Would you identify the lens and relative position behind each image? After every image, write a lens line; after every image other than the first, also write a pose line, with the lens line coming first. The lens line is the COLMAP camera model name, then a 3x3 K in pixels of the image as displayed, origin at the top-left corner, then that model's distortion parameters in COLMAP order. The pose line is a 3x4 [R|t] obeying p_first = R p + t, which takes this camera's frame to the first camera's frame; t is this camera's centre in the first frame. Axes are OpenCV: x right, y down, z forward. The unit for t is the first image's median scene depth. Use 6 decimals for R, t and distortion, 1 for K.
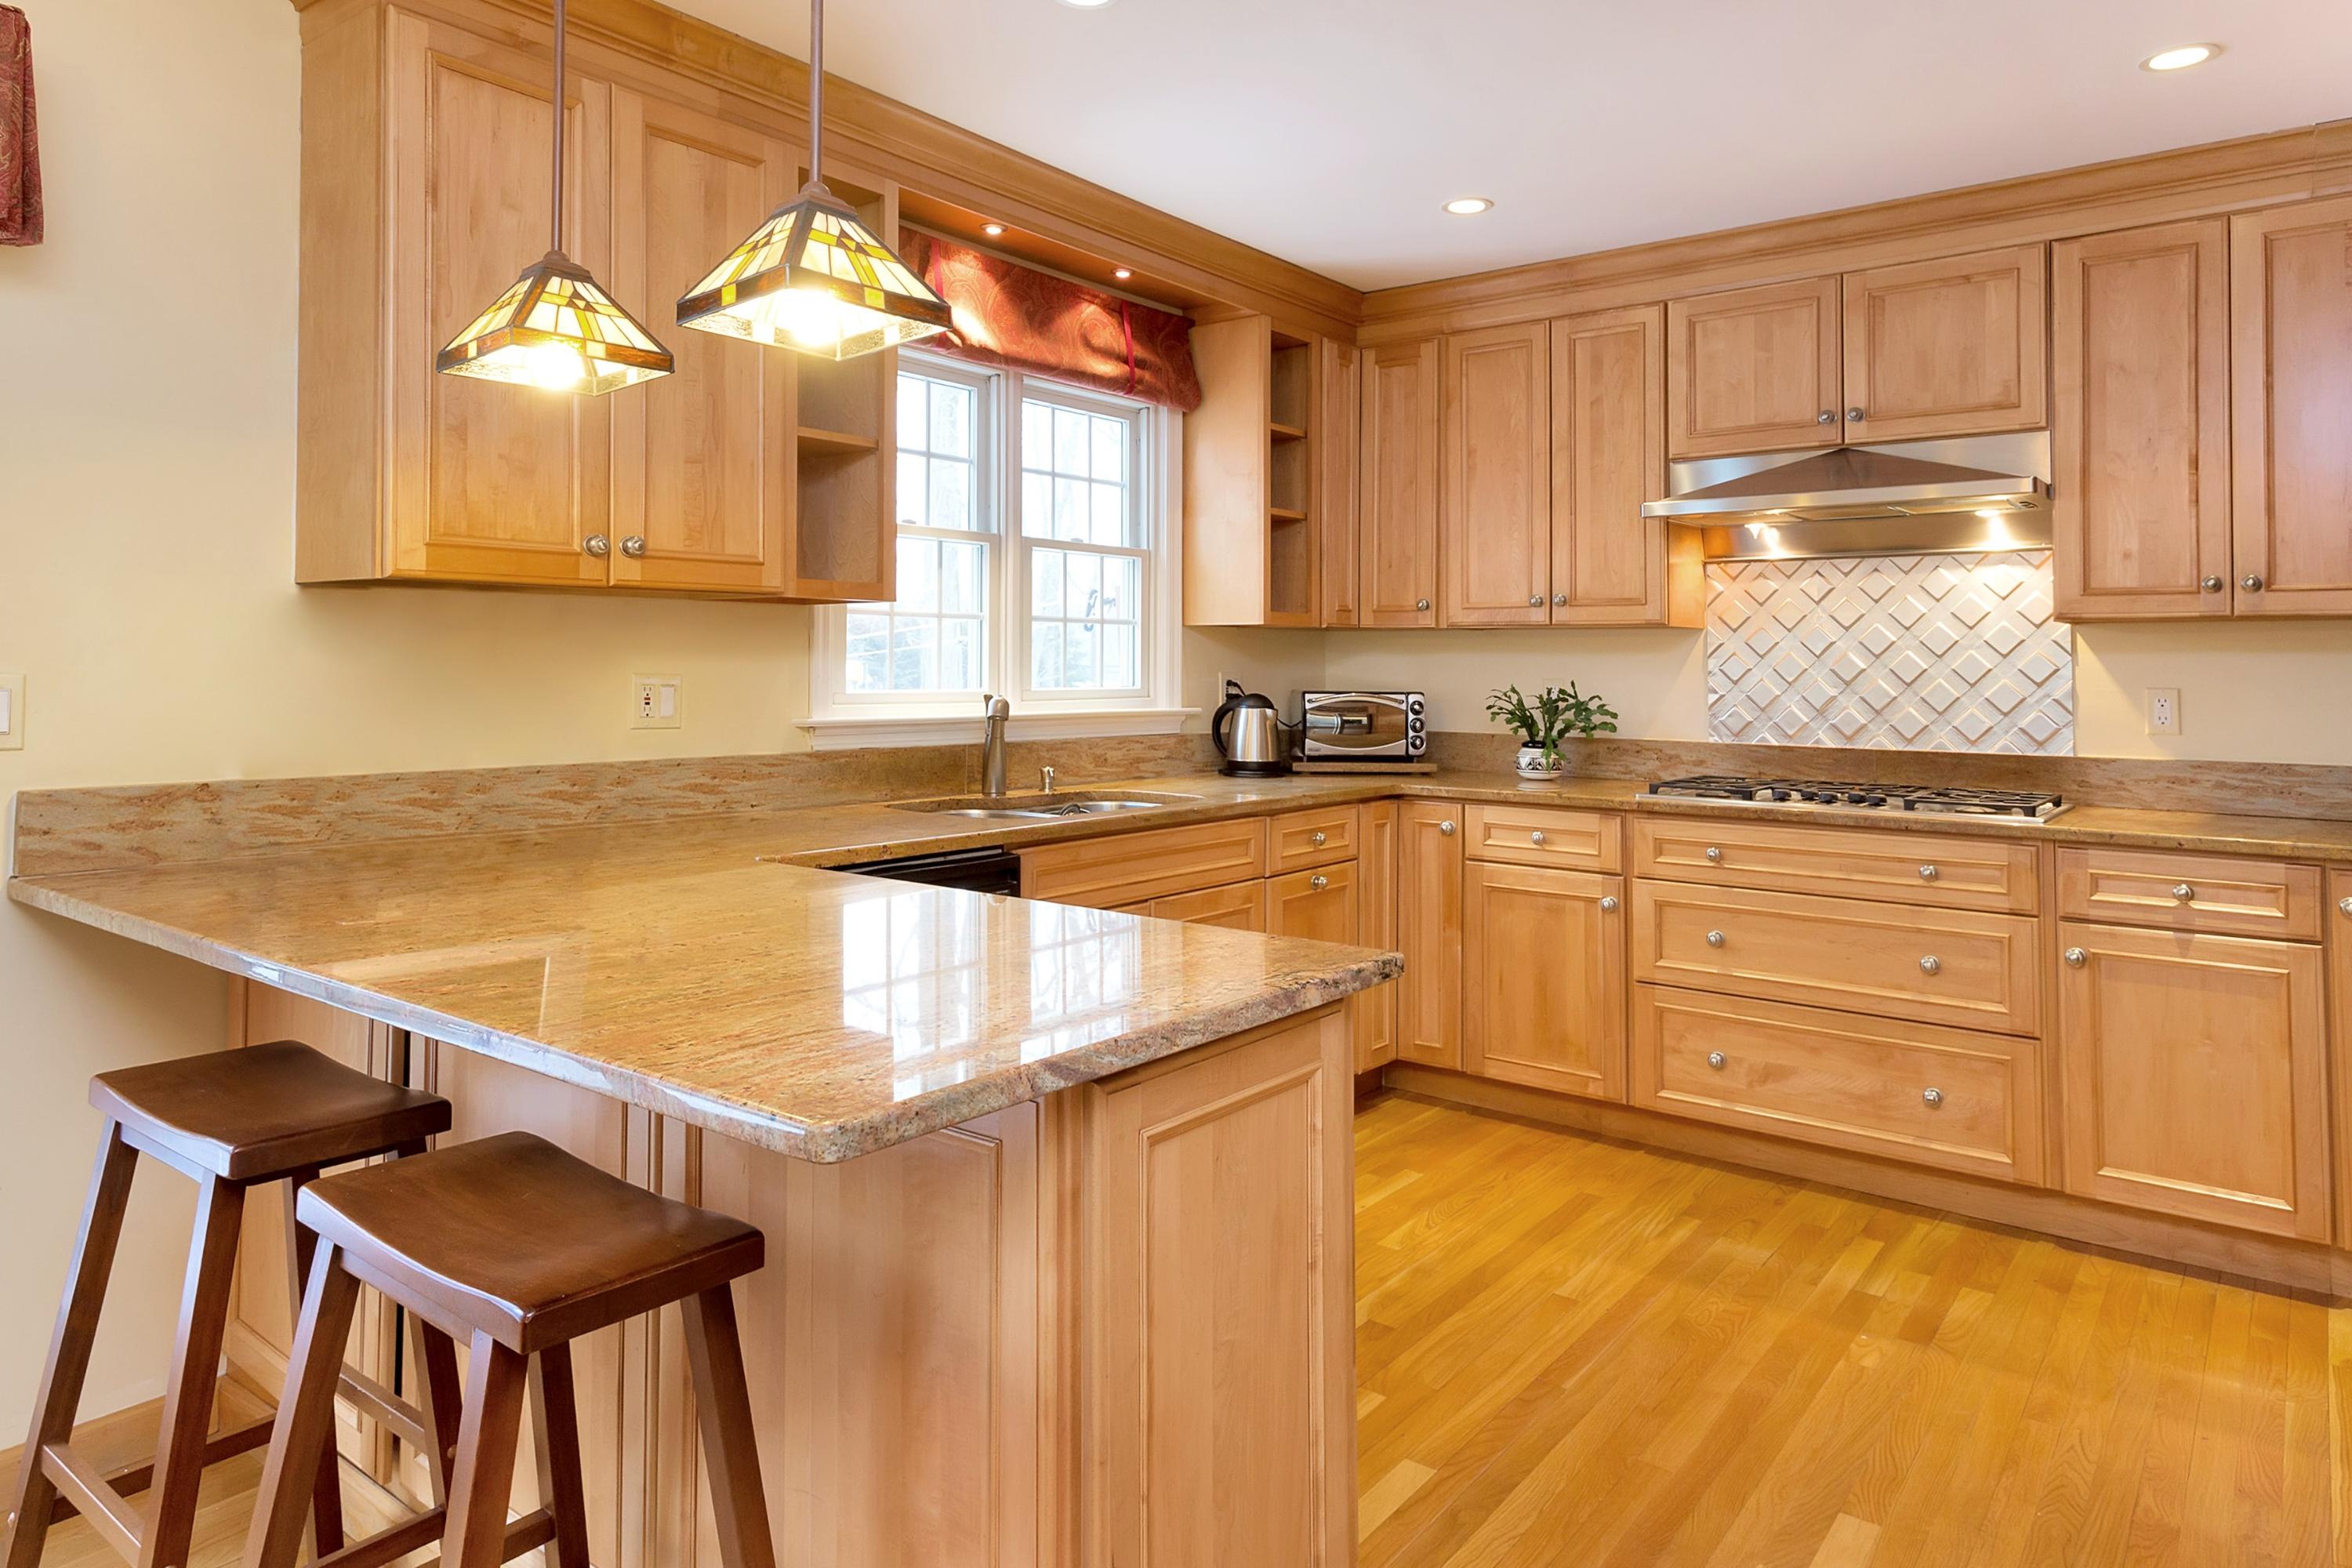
lens RADIAL K [[1430.3, 0, 1176.2], [0, 1430.3, 633.6], [0, 0, 1]] dist [0.035577, -0.000363]
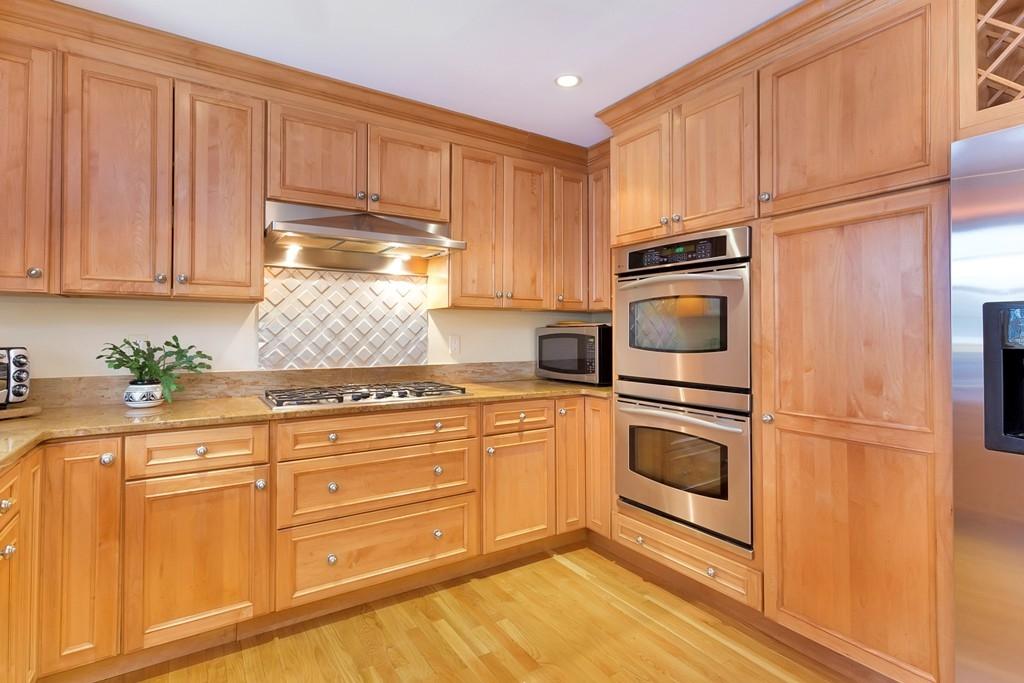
lens RADIAL K [[509.6, 0, 514.3], [0, 509.6, 324.1], [0, 0, 1]] dist [0.010883, 0.000239]
pose [[0.319508, 0.009450, 0.947536, -0.112920], [-0.023981, 0.999711, -0.001884, 0.014992], [-0.947280, -0.022121, 0.319642, 0.549087]]
